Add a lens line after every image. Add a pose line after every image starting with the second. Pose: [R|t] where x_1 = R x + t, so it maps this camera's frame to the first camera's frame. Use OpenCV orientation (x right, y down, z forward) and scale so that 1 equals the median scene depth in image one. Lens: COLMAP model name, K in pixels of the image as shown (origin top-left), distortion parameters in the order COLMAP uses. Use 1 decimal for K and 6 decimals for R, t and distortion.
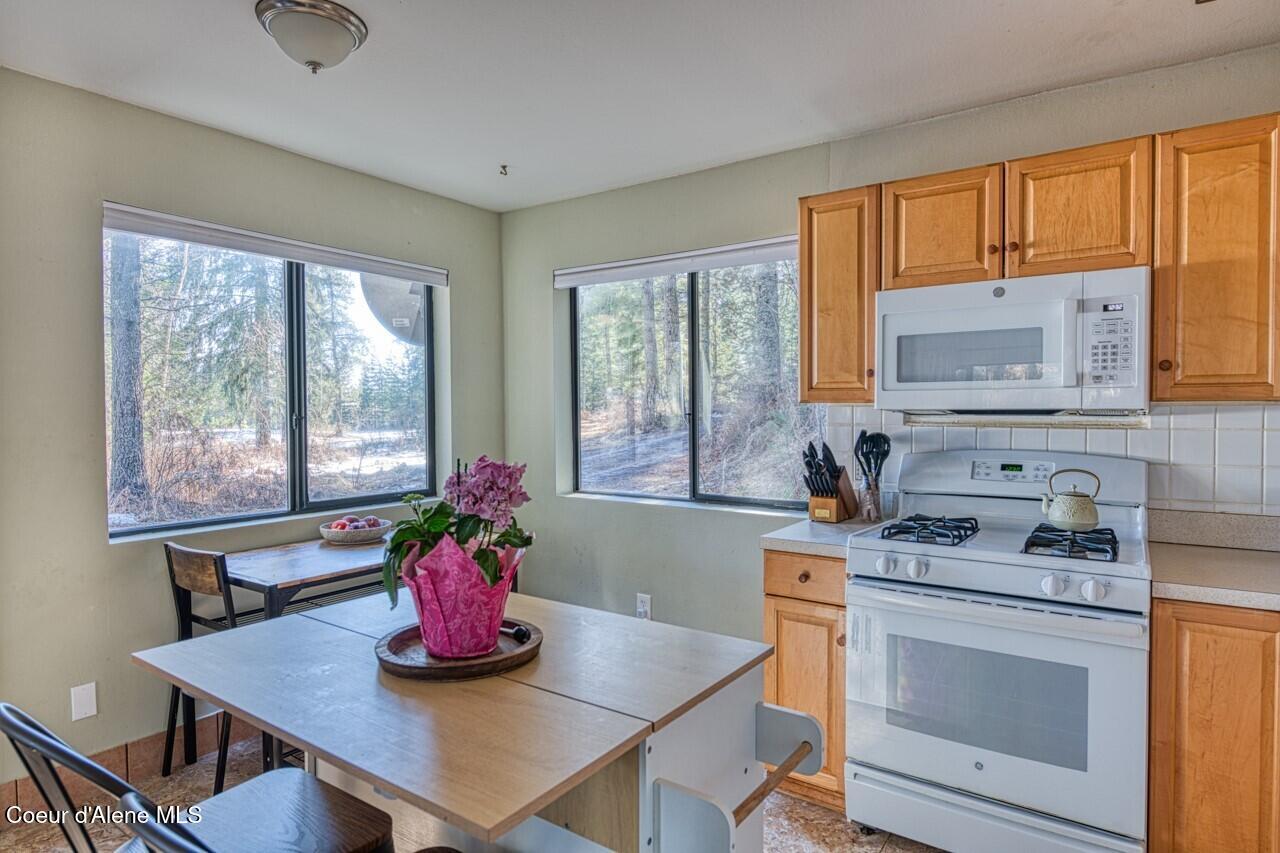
lens RADIAL K [[714.9, 0, 640.5], [0, 714.9, 414.7], [0, 0, 1]] dist [-0.000967, -0.000251]
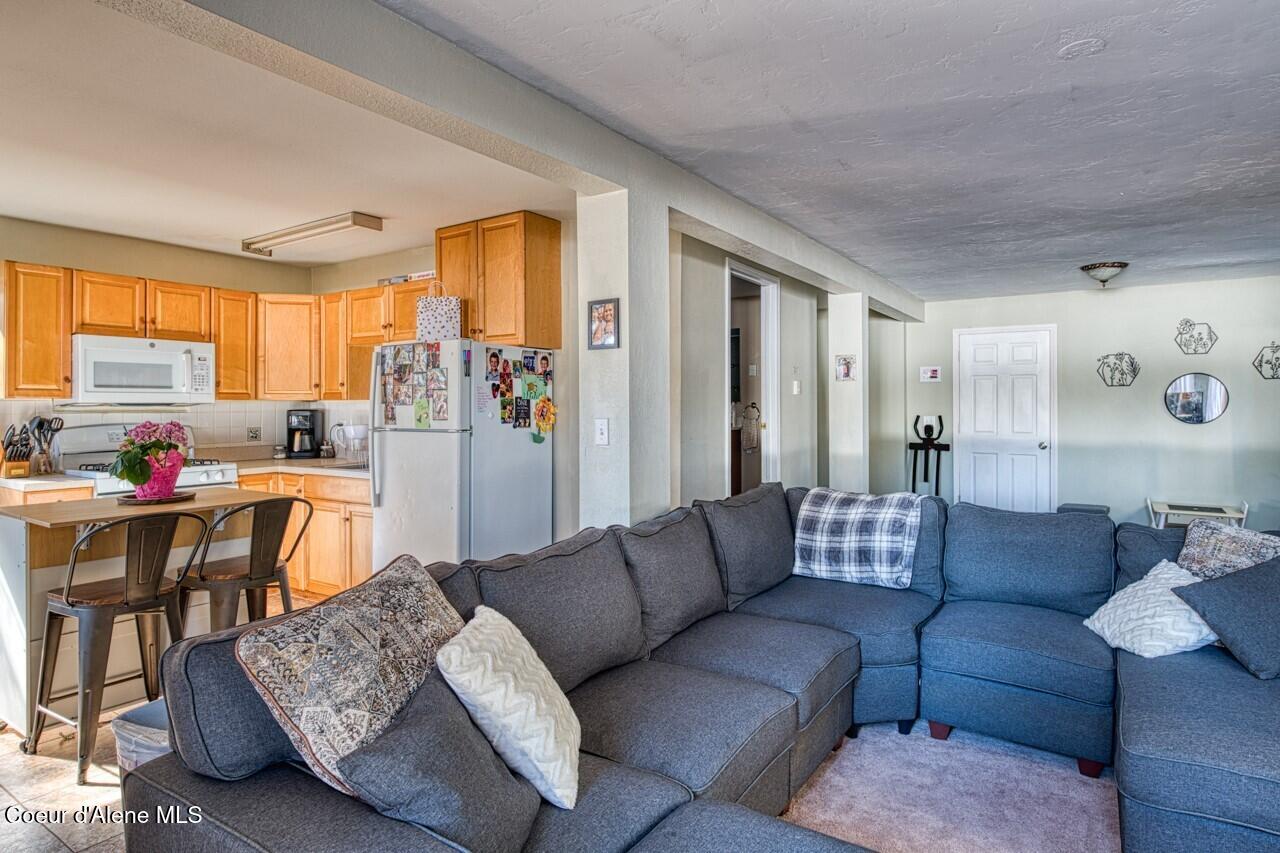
lens RADIAL K [[714.9, 0, 640.5], [0, 714.9, 414.7], [0, 0, 1]] dist [-0.000967, -0.000251]
pose [[-0.010408, -0.010679, 0.999889, -1.424730], [0.010502, 0.999887, 0.010788, 0.017227], [-0.999891, 0.010614, -0.010295, -0.337068]]
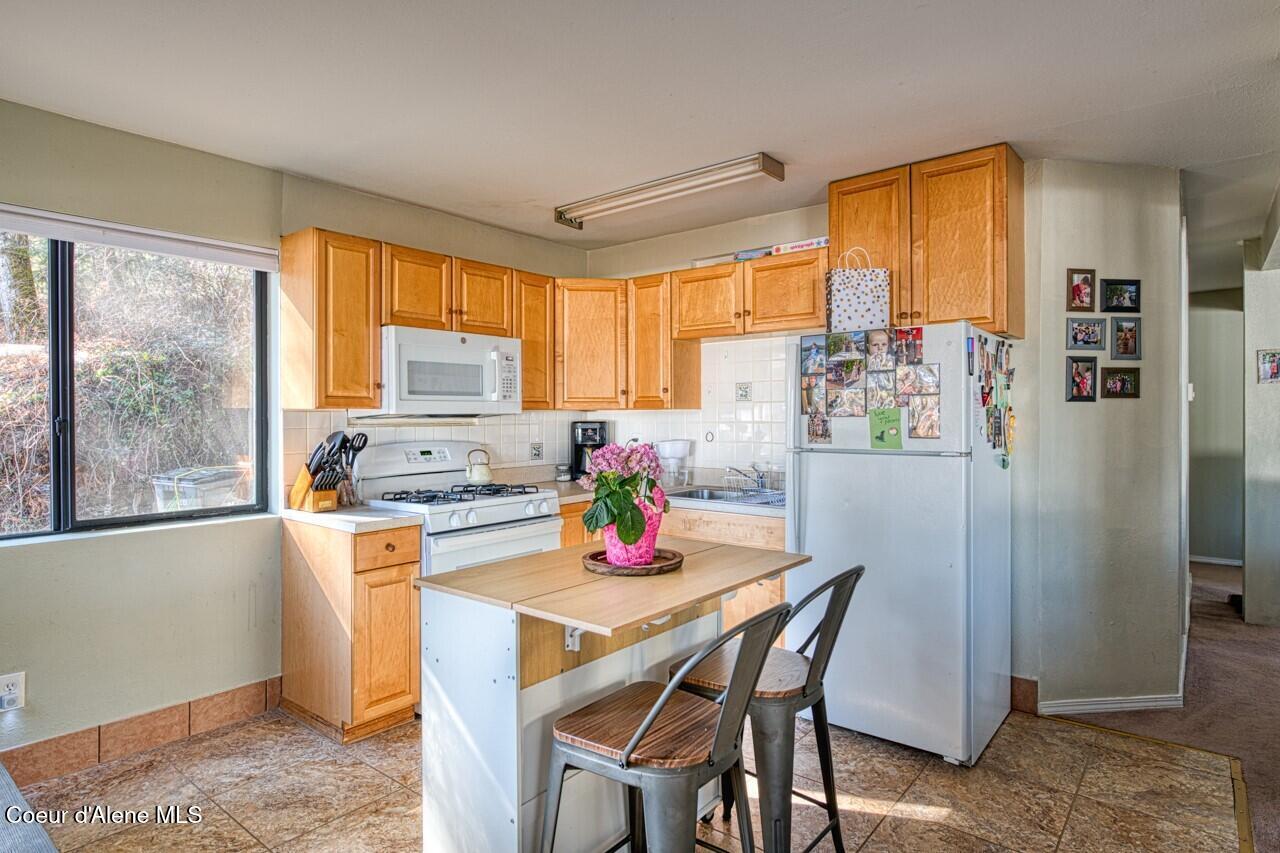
lens RADIAL K [[698.2, 0, 640.0], [0, 698.2, 426.5], [0, 0, 1]] dist [0.004910, 0.000386]
pose [[0.072069, -0.016150, 0.997269, -0.945667], [0.012332, 0.999807, 0.015300, 0.001219], [-0.997323, 0.011196, 0.072254, 0.457564]]
